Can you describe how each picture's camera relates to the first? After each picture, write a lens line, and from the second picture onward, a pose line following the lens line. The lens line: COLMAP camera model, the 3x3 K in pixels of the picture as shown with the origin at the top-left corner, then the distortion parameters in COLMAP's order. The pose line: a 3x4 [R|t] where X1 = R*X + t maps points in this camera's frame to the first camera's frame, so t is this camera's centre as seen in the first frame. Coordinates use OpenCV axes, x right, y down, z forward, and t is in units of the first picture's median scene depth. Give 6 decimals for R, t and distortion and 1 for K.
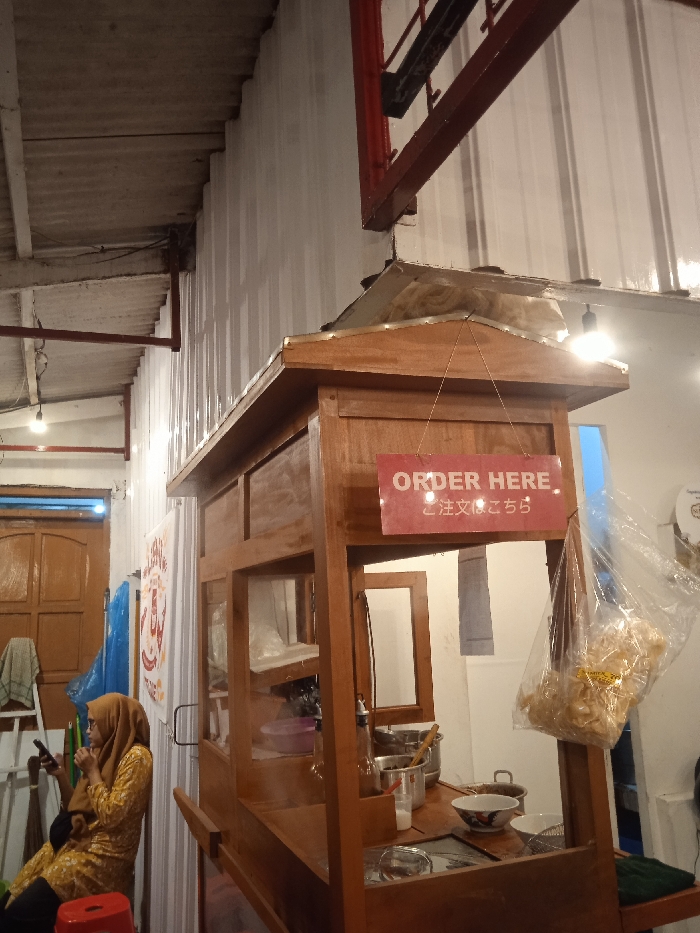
lens RADIAL K [[769.9, 0, 347.5], [0, 769.9, 463.9], [0, 0, 1]] dist [0.050509, -0.072137]
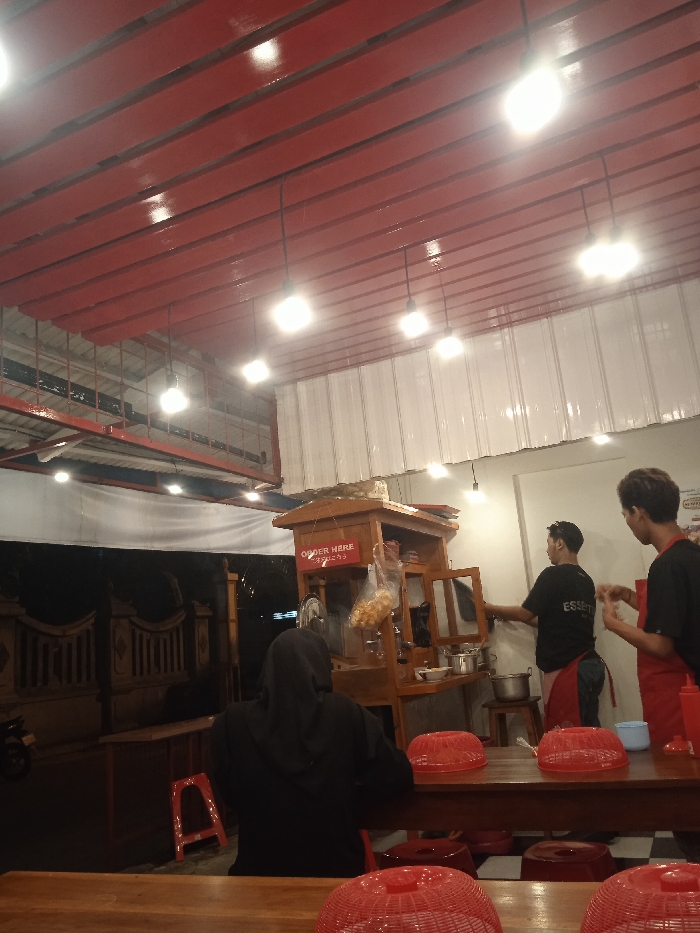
lens RADIAL K [[773.1, 0, 344.5], [0, 773.1, 466.0], [0, 0, 1]] dist [0.060015, -0.091922]
pose [[0.701842, -0.190915, -0.686272, 2.480257], [0.202662, 0.977118, -0.064565, -0.099634], [0.682895, -0.093767, 0.724473, -1.253125]]
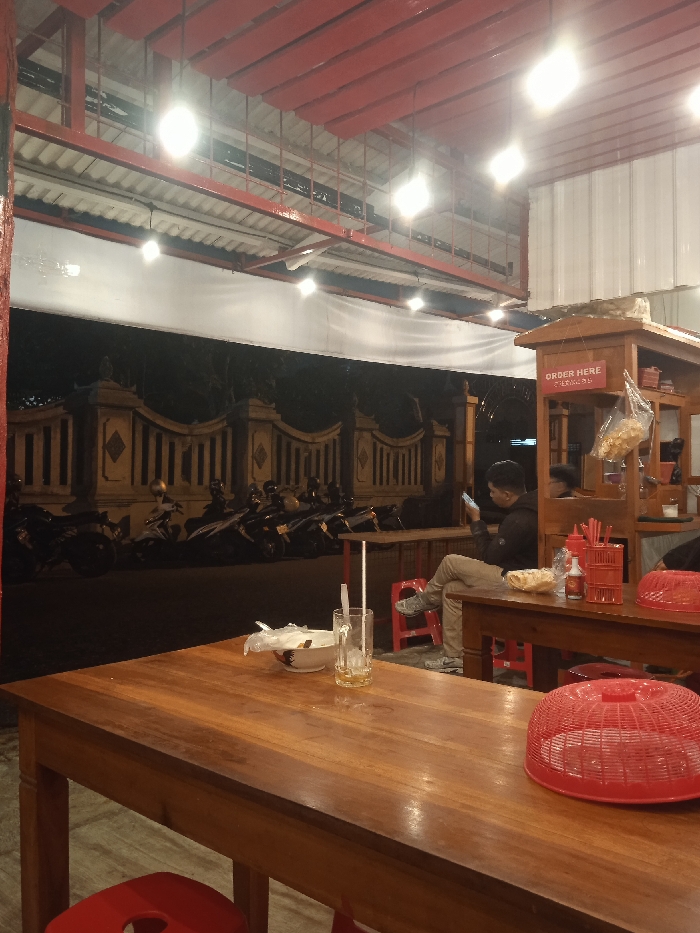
lens RADIAL K [[774.6, 0, 343.3], [0, 774.6, 464.4], [0, 0, 1]] dist [0.060552, -0.093831]
pose [[0.459972, 0.021843, -0.887665, 2.426907], [0.148192, 0.983788, 0.100998, -0.067719], [0.875480, -0.178001, 0.449278, -1.193299]]
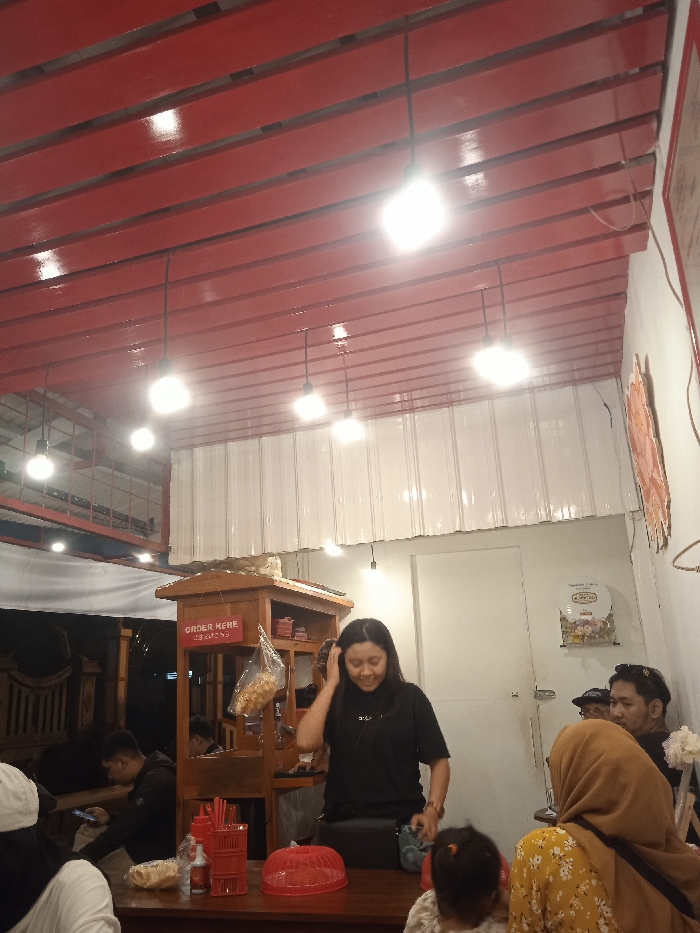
lens RADIAL K [[769.9, 0, 347.5], [0, 769.9, 463.9], [0, 0, 1]] dist [0.050509, -0.072137]
pose [[0.787915, -0.185132, -0.587295, 2.489774], [0.140132, 0.982619, -0.121748, -0.163357], [0.599627, 0.013628, 0.800164, -1.131250]]
